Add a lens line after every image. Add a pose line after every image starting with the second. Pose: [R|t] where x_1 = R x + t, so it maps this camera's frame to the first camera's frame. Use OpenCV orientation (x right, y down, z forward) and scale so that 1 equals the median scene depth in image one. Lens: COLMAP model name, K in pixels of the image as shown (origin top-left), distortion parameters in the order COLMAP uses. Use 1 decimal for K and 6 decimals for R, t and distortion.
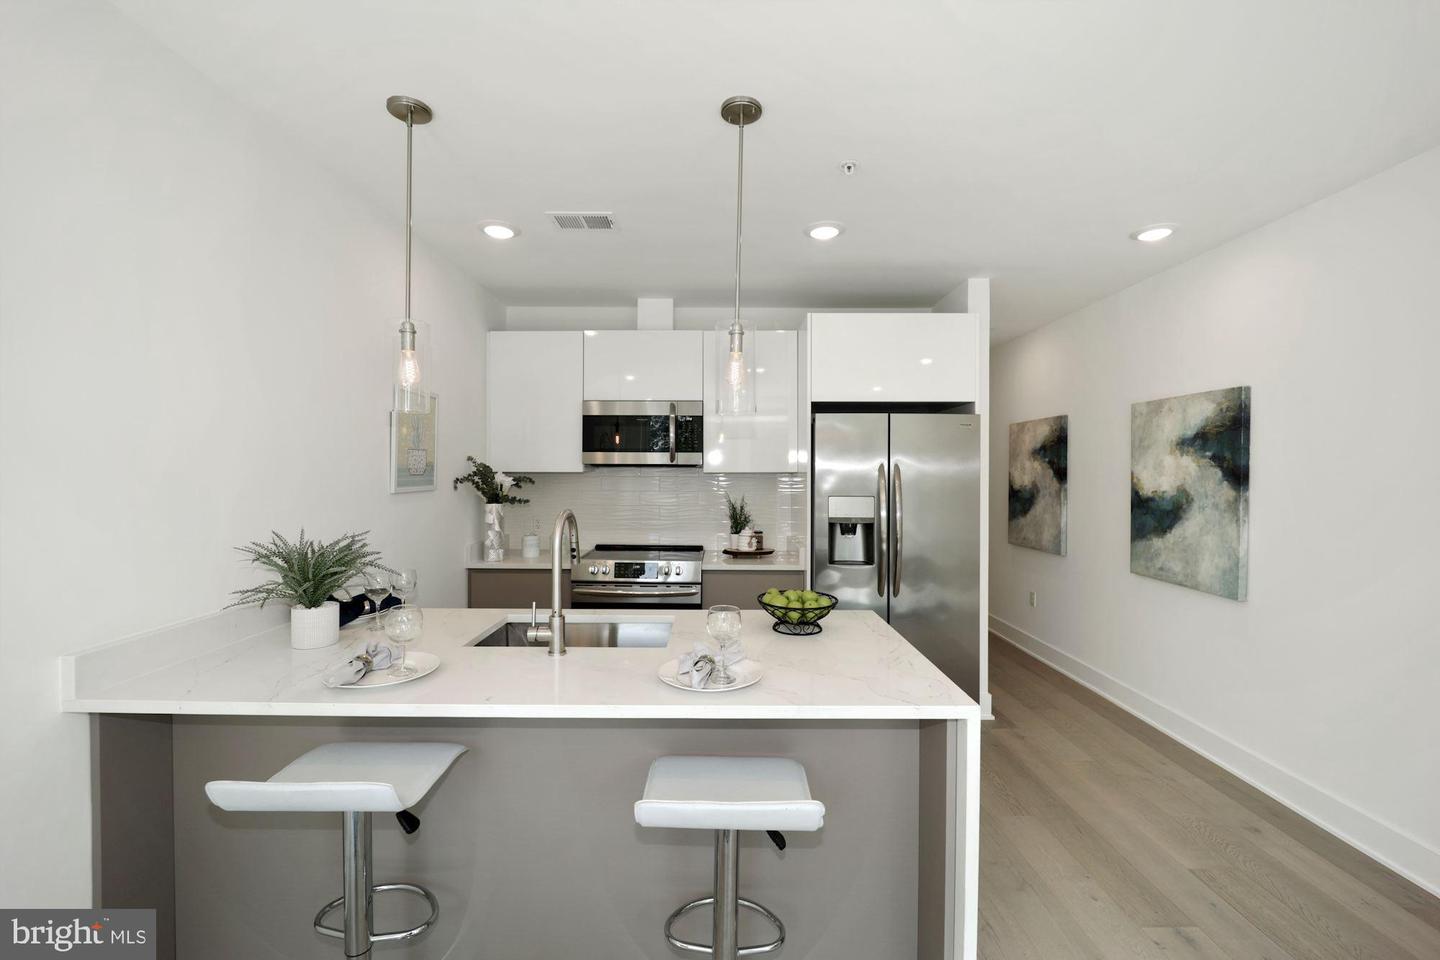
lens RADIAL K [[585.1, 0, 712.3], [0, 585.1, 477.8], [0, 0, 1]] dist [-0.008390, -0.001535]
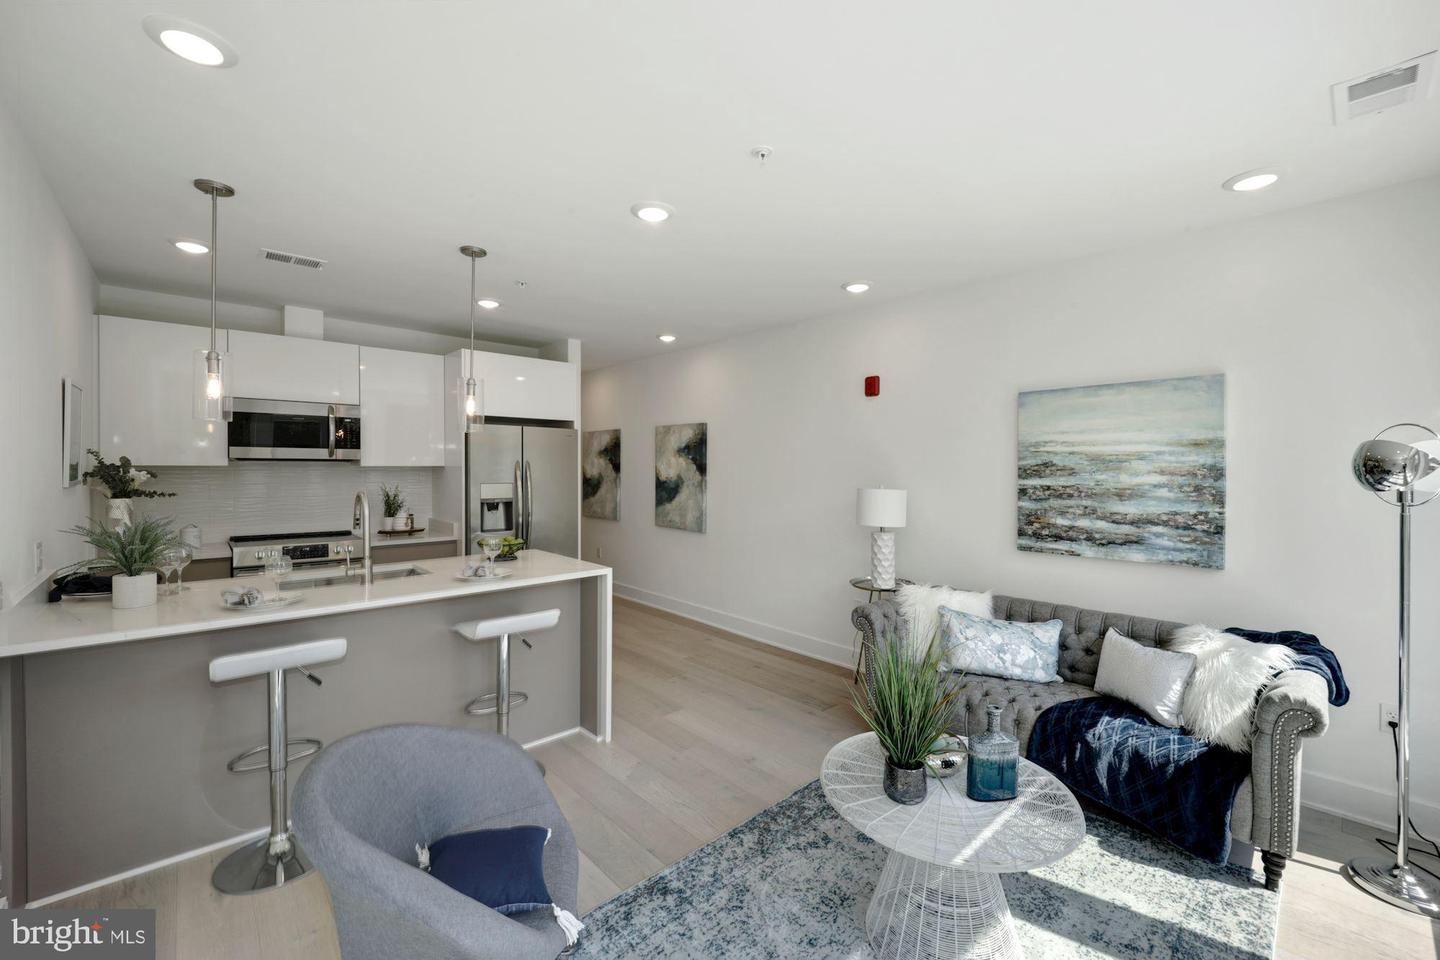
lens RADIAL K [[585.1, 0, 720.1], [0, 585.1, 469.4], [0, 0, 1]] dist [-0.008390, -0.001535]
pose [[0.730724, -0.002228, 0.682669, -0.317845], [0.003158, 0.999995, -0.000118, -0.000460], [-0.682665, 0.002242, 0.730728, -0.387561]]
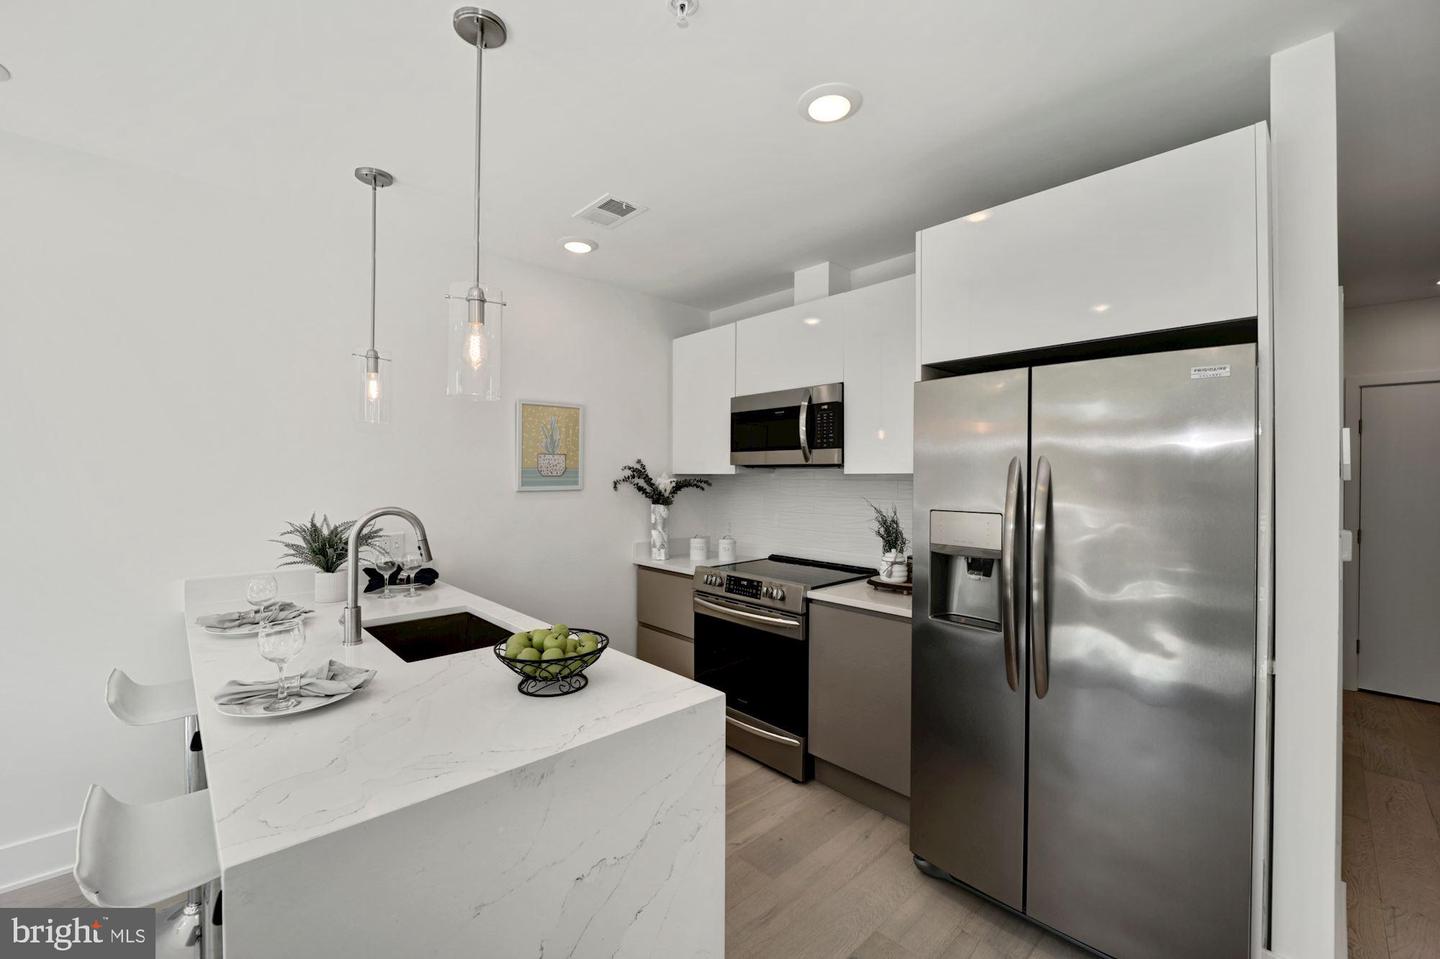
lens RADIAL K [[585.1, 0, 722.3], [0, 585.1, 478.9], [0, 0, 1]] dist [-0.008390, -0.001535]
pose [[0.688148, 0.003812, -0.725560, 0.483658], [-0.008141, 0.999964, -0.002468, 0.000567], [0.725524, 0.007605, 0.688155, 0.383284]]
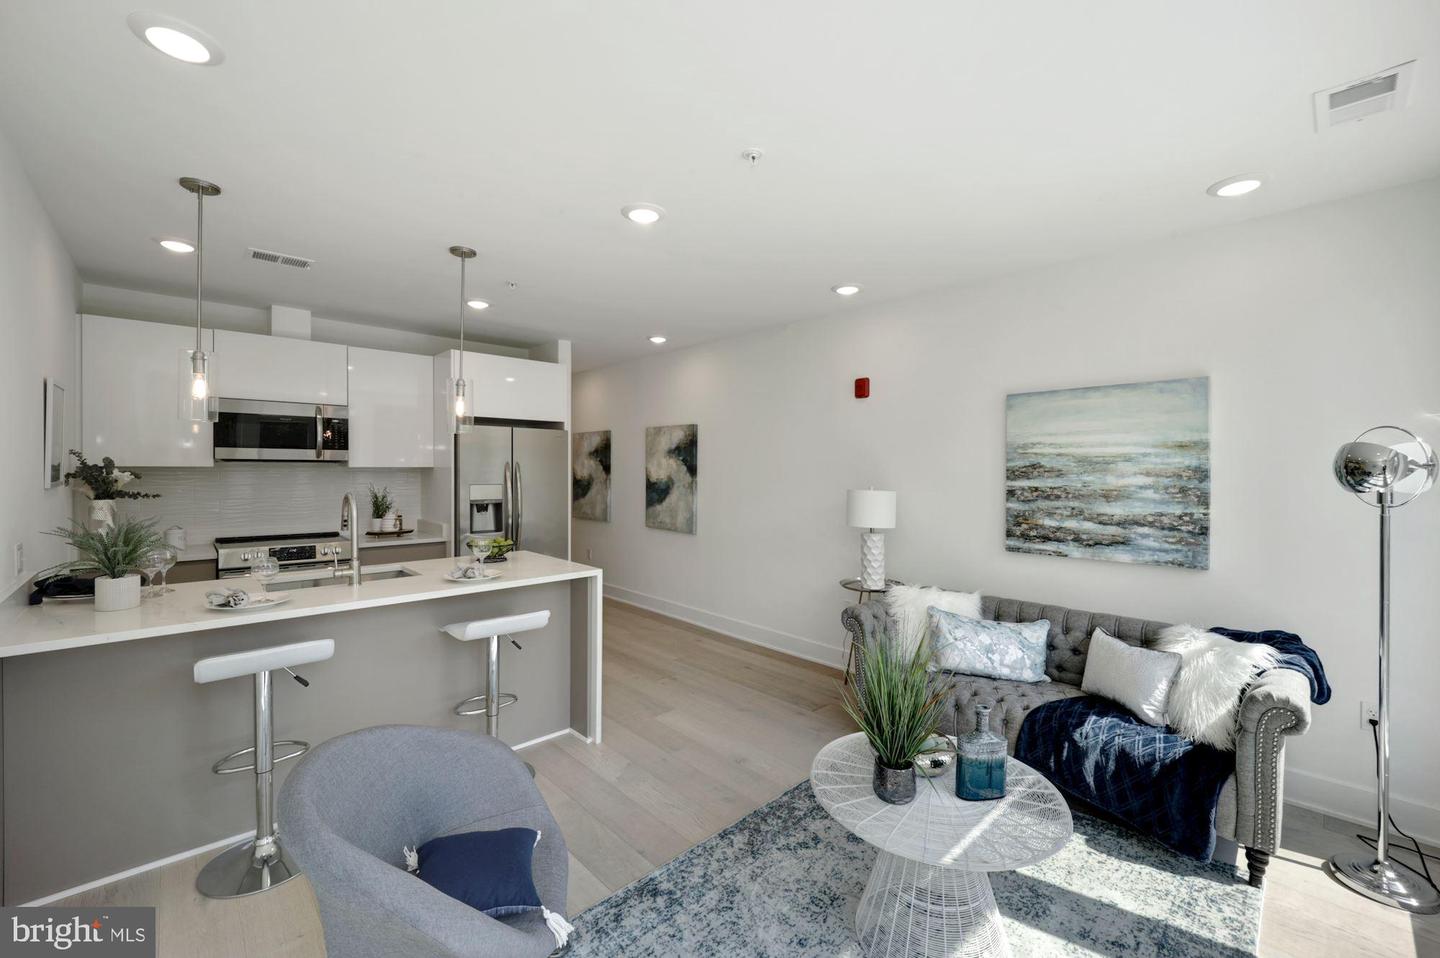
lens RADIAL K [[585.1, 0, 719.7], [0, 585.1, 469.8], [0, 0, 1]] dist [-0.008390, -0.001535]
pose [[0.720696, -0.000649, 0.693251, -0.318564], [0.002446, 0.999996, -0.001607, -0.000406], [-0.693247, 0.002854, 0.720695, -0.391136]]
